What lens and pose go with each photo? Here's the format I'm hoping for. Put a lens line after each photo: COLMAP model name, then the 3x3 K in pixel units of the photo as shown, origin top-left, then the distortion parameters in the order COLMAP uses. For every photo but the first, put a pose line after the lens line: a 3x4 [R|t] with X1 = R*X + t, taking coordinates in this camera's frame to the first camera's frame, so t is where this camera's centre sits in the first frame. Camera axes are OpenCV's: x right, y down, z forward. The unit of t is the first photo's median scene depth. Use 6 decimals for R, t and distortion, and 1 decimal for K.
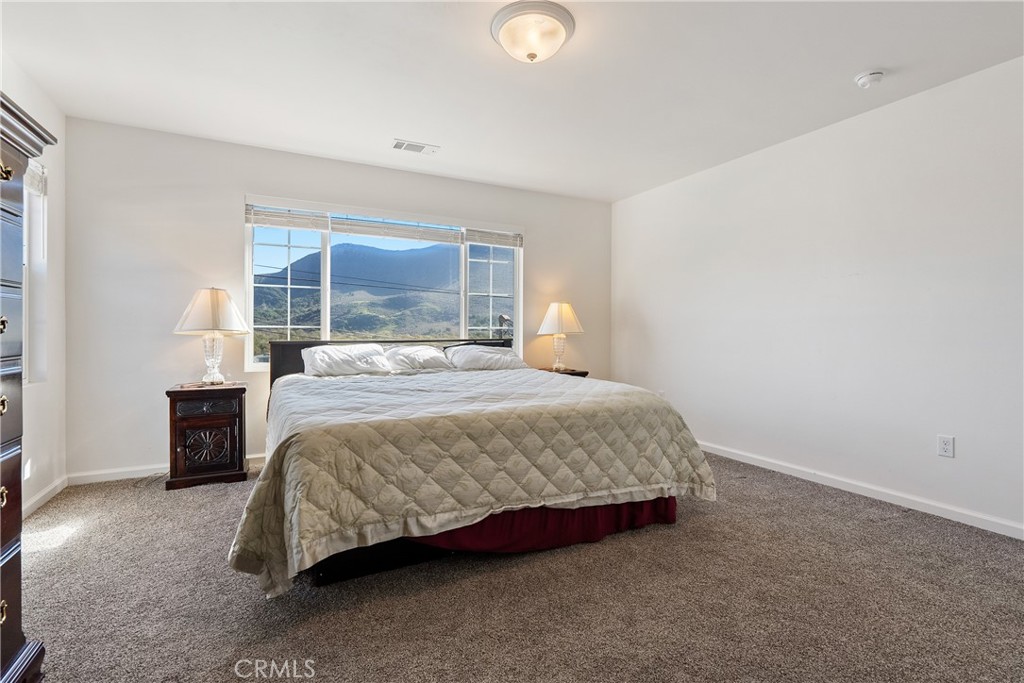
lens RADIAL K [[470.4, 0, 511.4], [0, 470.4, 325.3], [0, 0, 1]] dist [-0.001191, 0.000080]
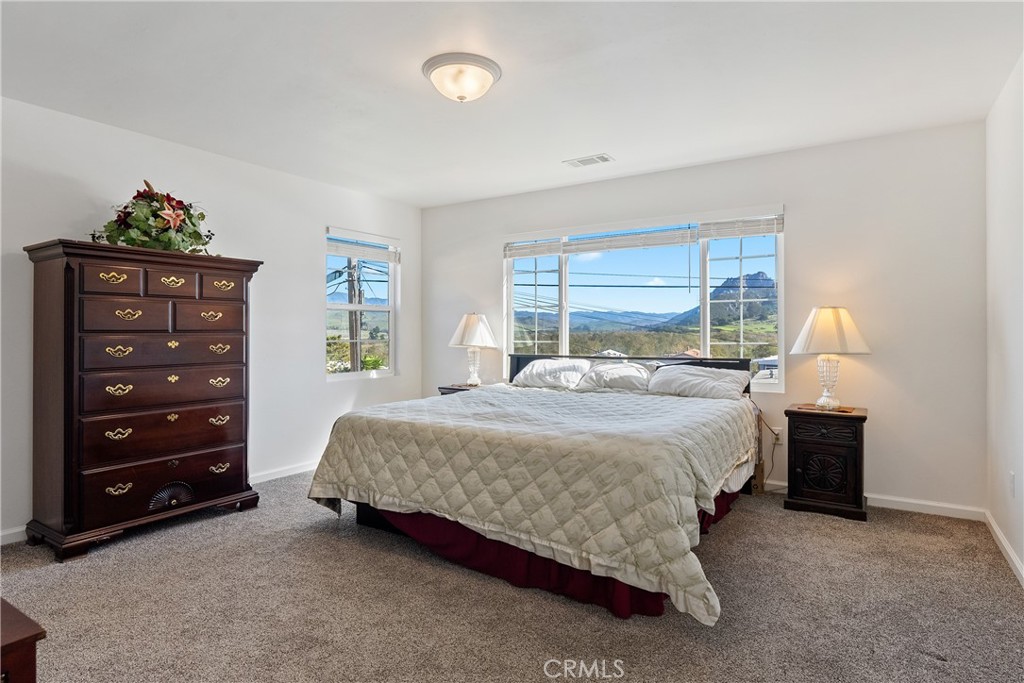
lens RADIAL K [[551.2, 0, 512.4], [0, 551.2, 322.2], [0, 0, 1]] dist [-0.001678, -0.000562]
pose [[0.501123, -0.020155, -0.865141, 1.121673], [0.010659, 0.999797, -0.017118, -0.038094], [0.865310, -0.000643, 0.501236, 0.453932]]
